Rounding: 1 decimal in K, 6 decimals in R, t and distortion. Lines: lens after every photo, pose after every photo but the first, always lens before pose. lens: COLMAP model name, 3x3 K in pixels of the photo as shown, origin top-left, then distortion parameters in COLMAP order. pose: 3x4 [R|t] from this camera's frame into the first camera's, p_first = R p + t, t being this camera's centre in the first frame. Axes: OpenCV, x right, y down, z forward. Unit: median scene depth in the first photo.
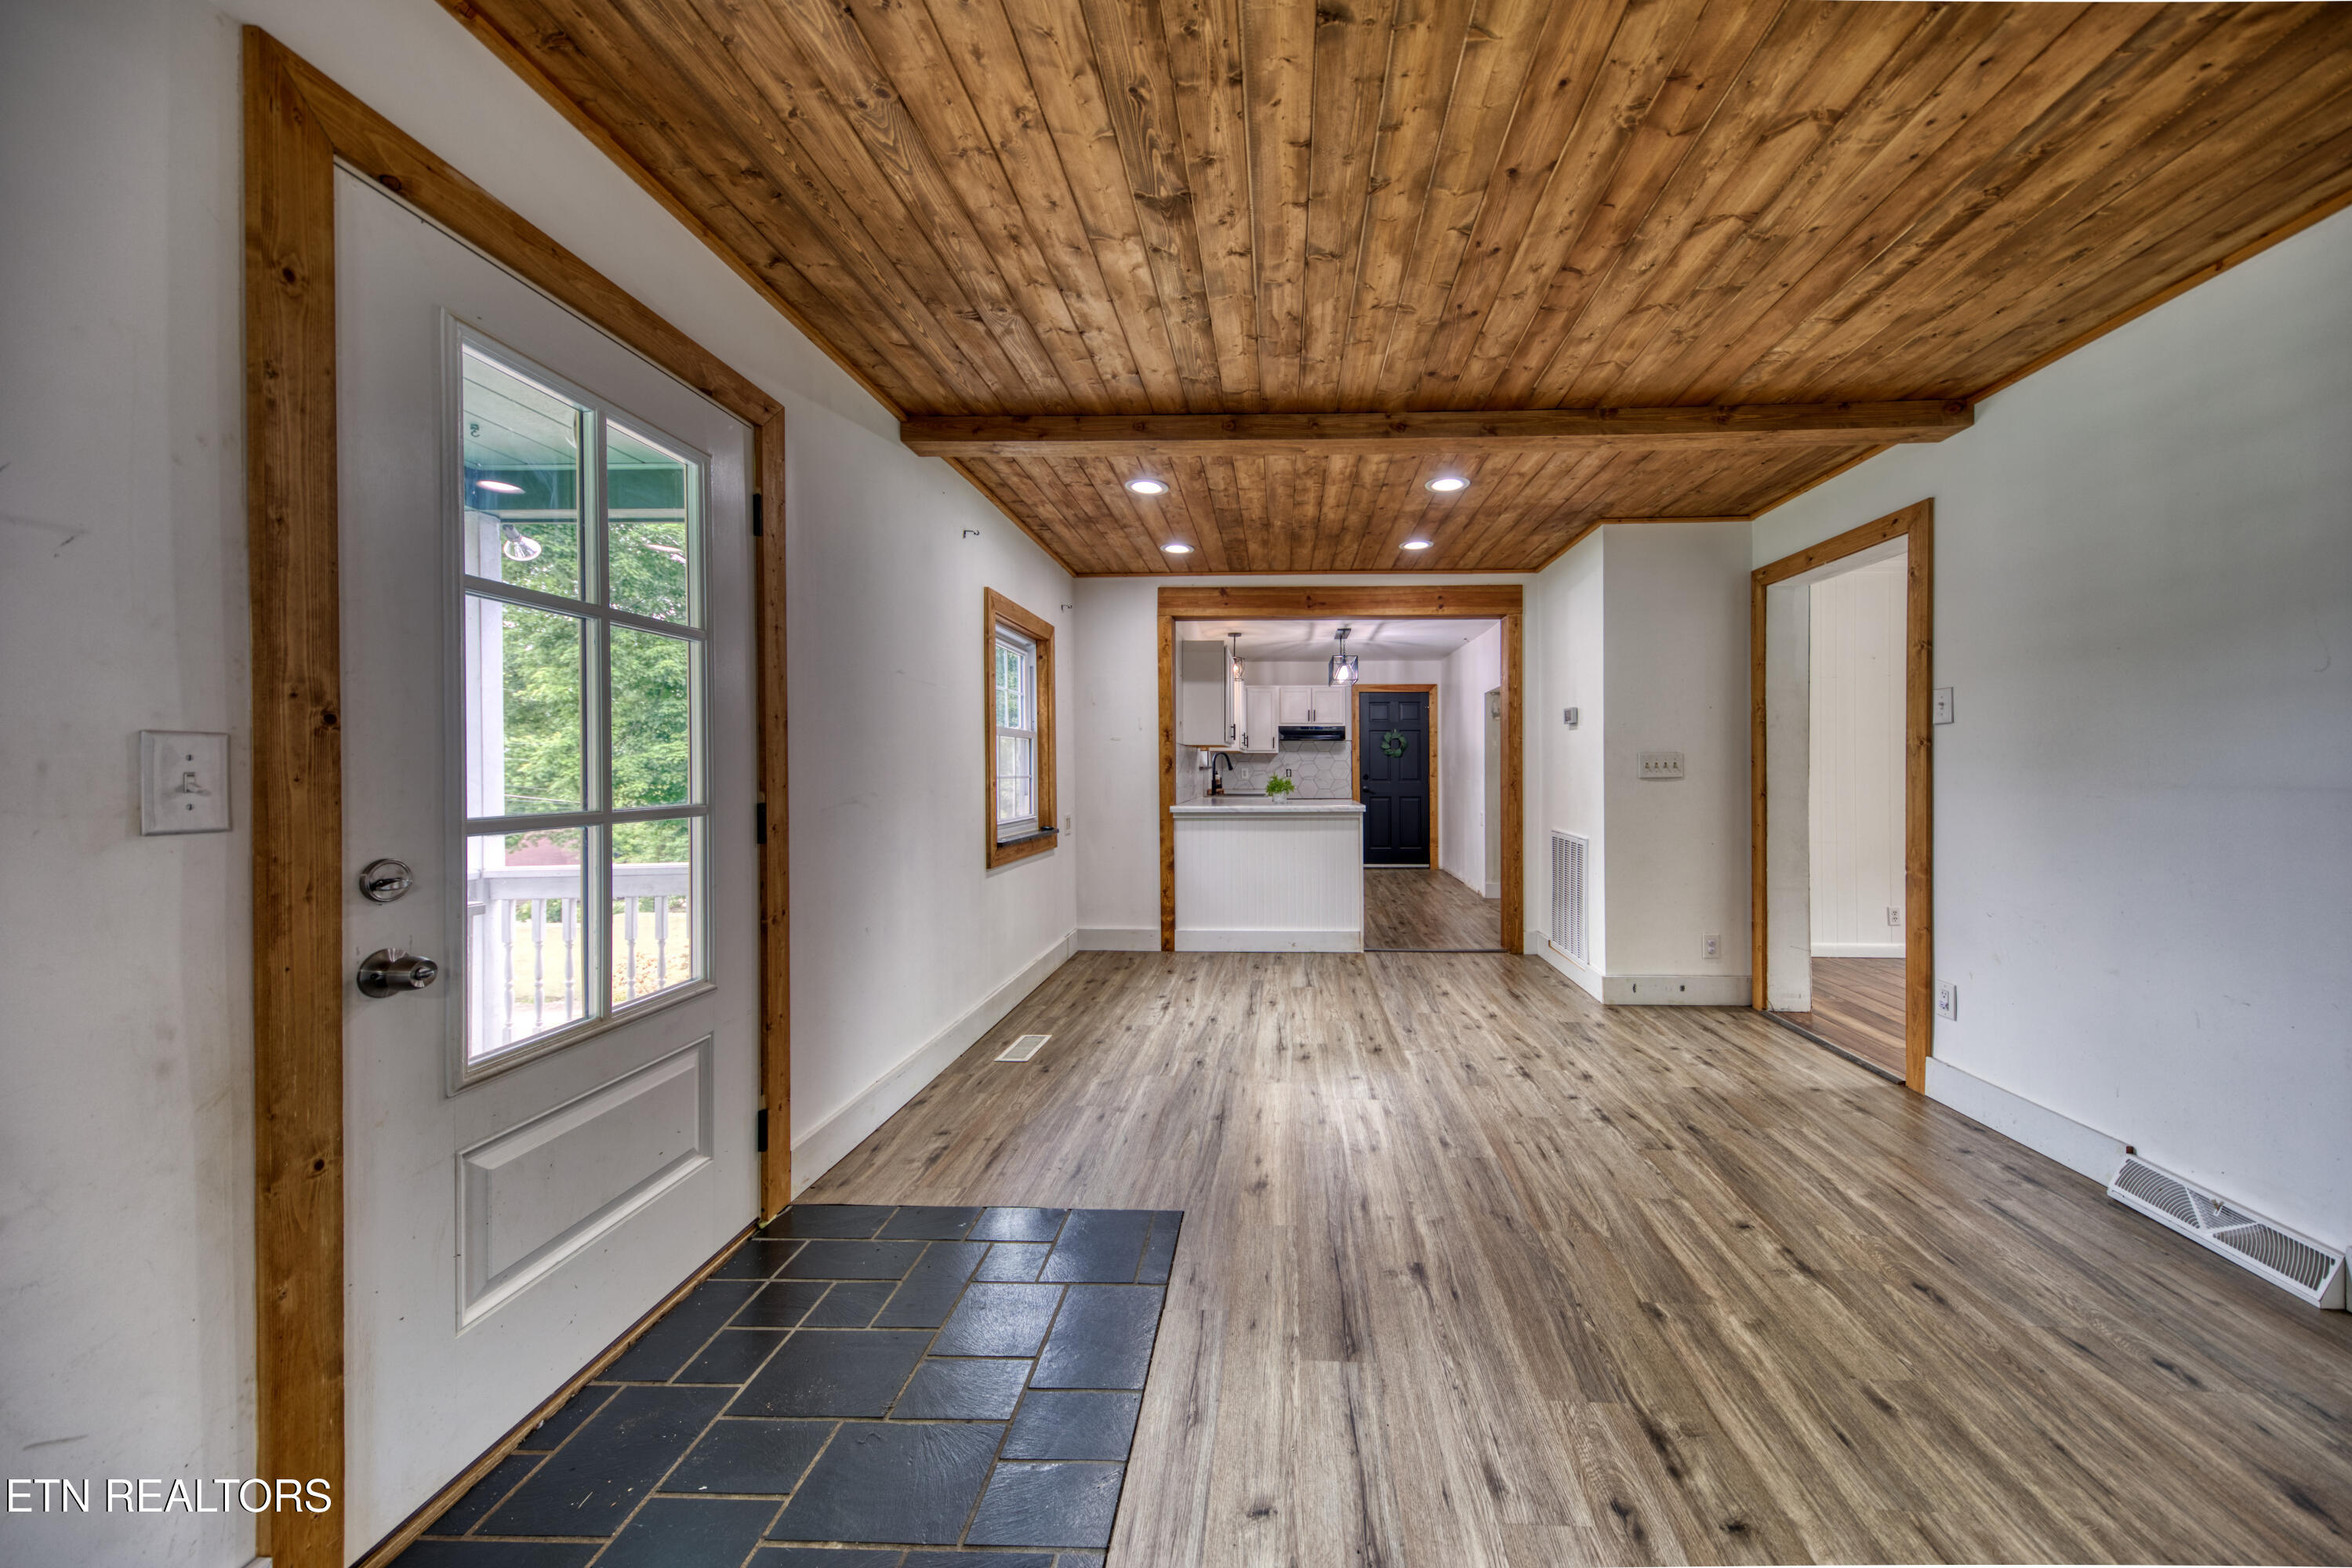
lens RADIAL K [[824.4, 0, 1260.5], [0, 824.4, 764.8], [0, 0, 1]] dist [0.009596, -0.001418]
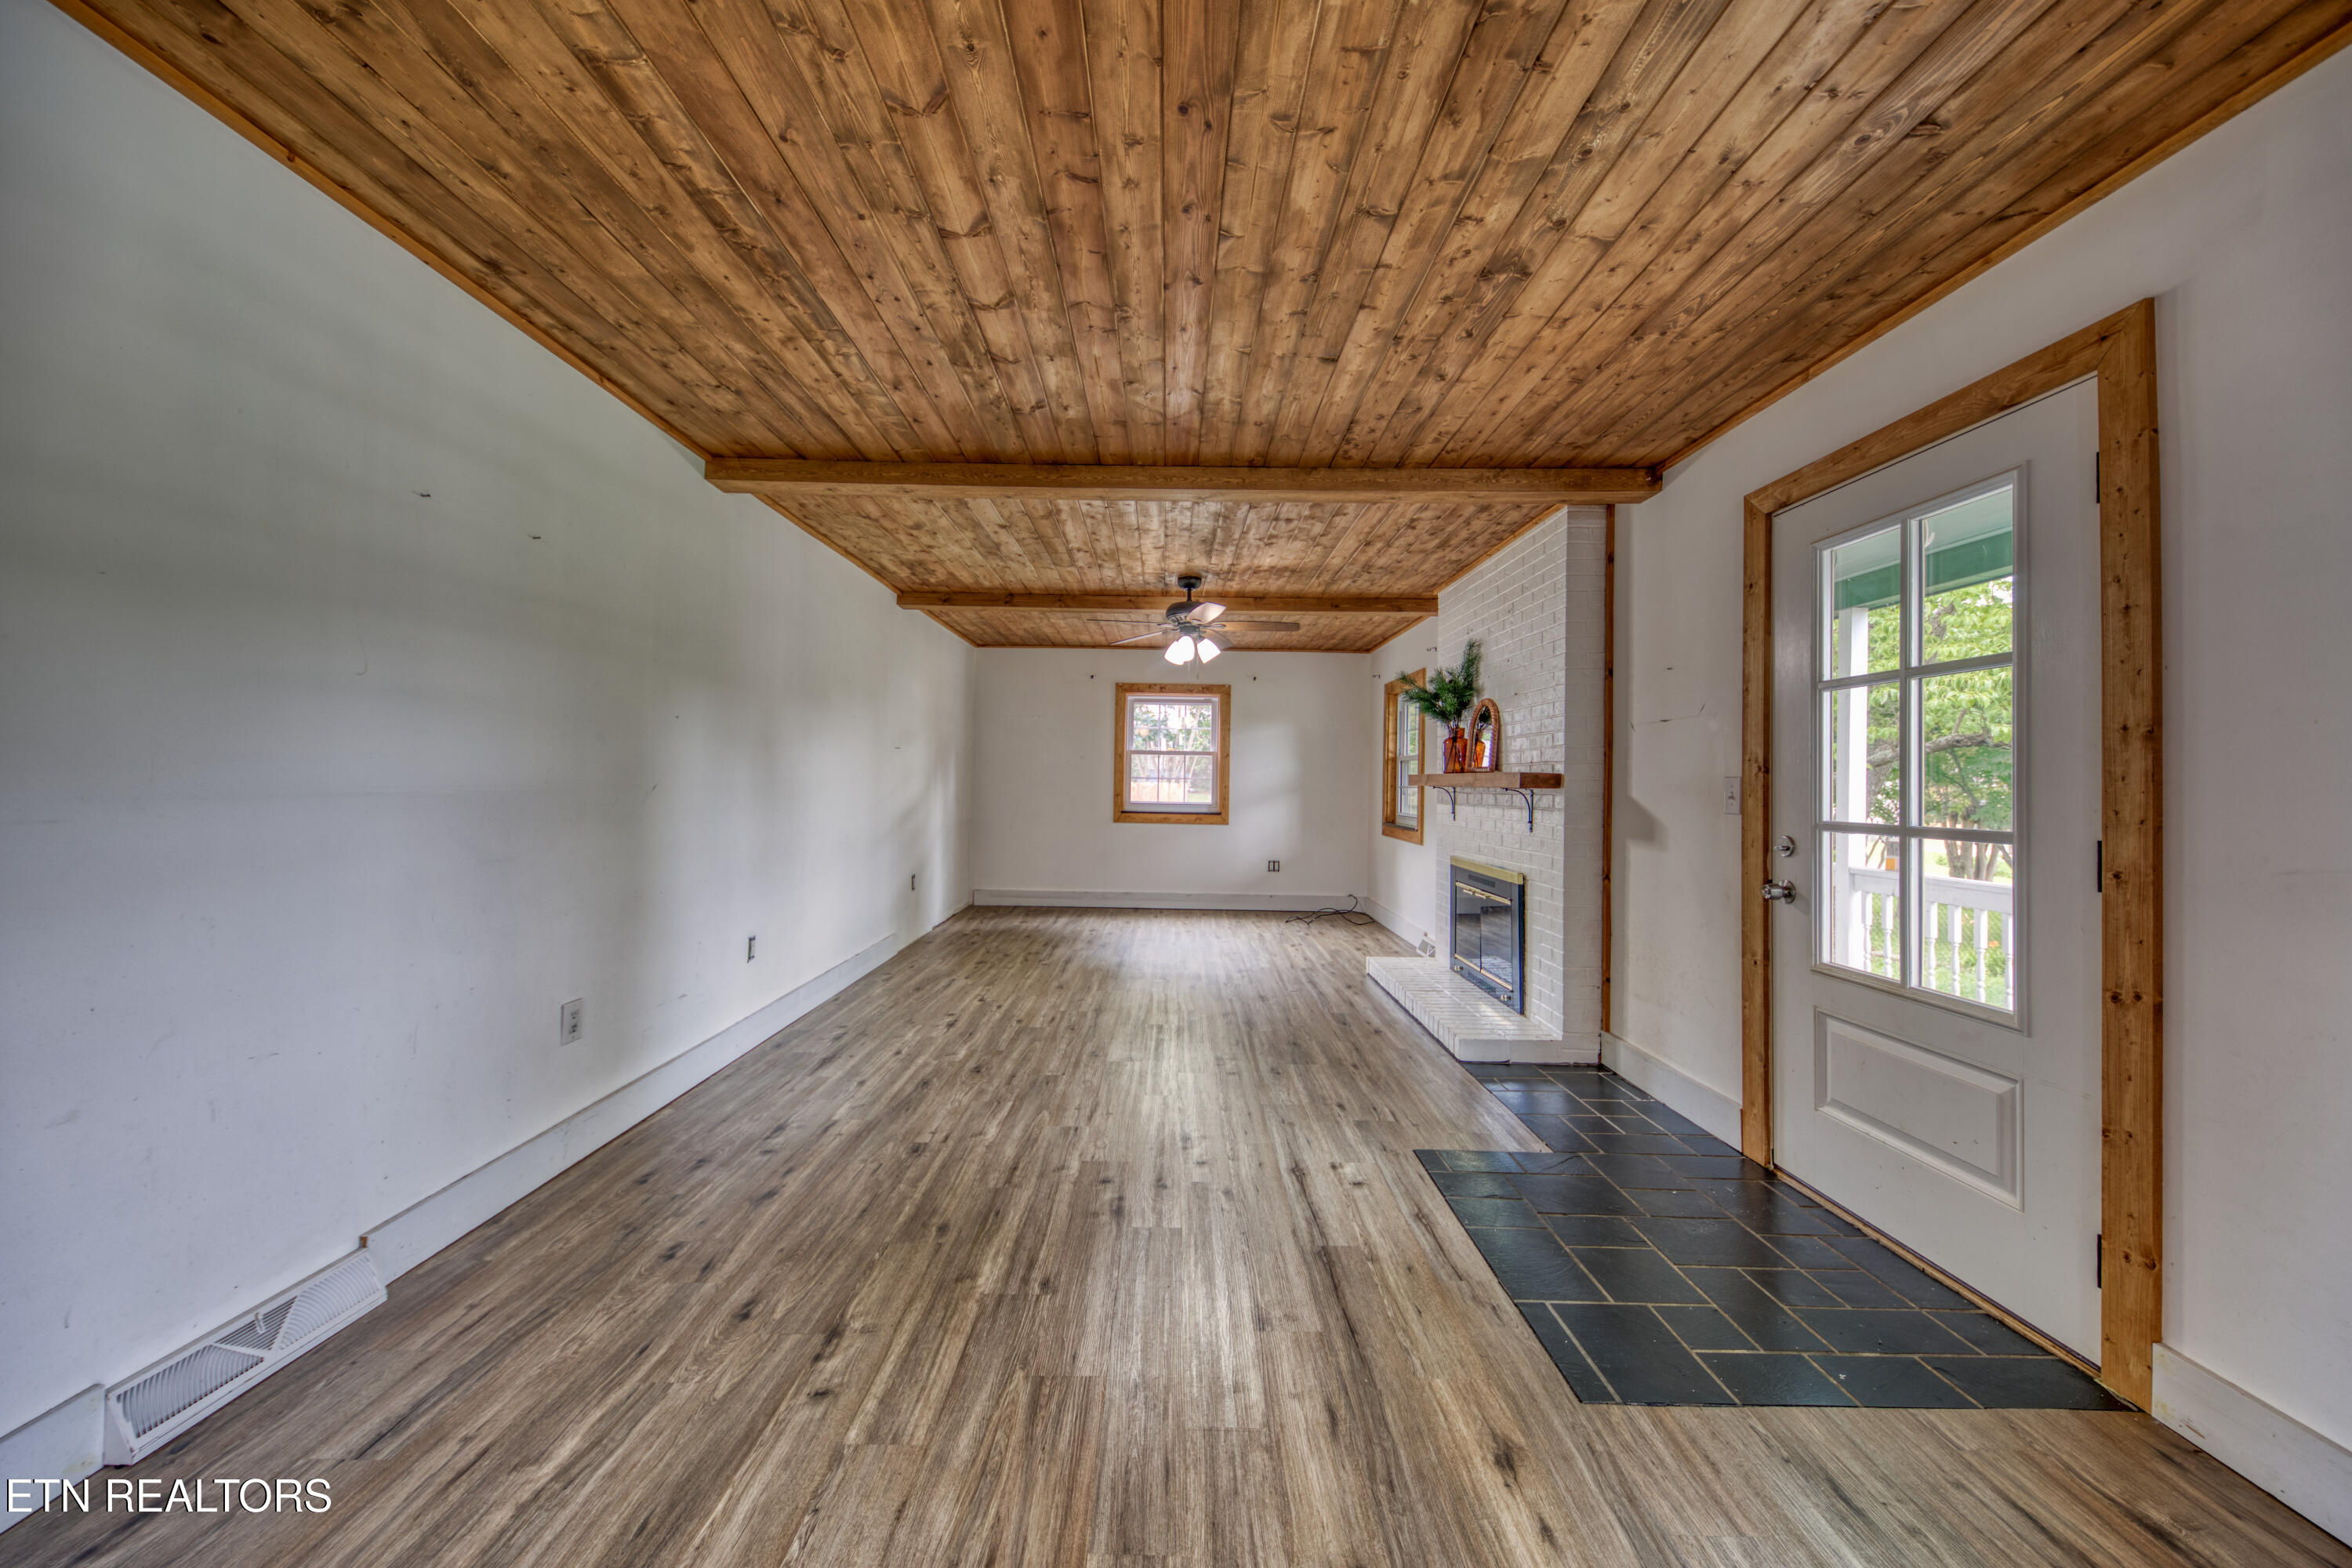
lens RADIAL K [[824.4, 0, 1137.6], [0, 824.4, 764.0], [0, 0, 1]] dist [0.009596, -0.001418]
pose [[-0.999858, -0.012770, 0.011035, 0.302562], [-0.013001, 0.999692, -0.021150, 0.001675], [-0.010762, -0.021291, -0.999715, 1.788416]]
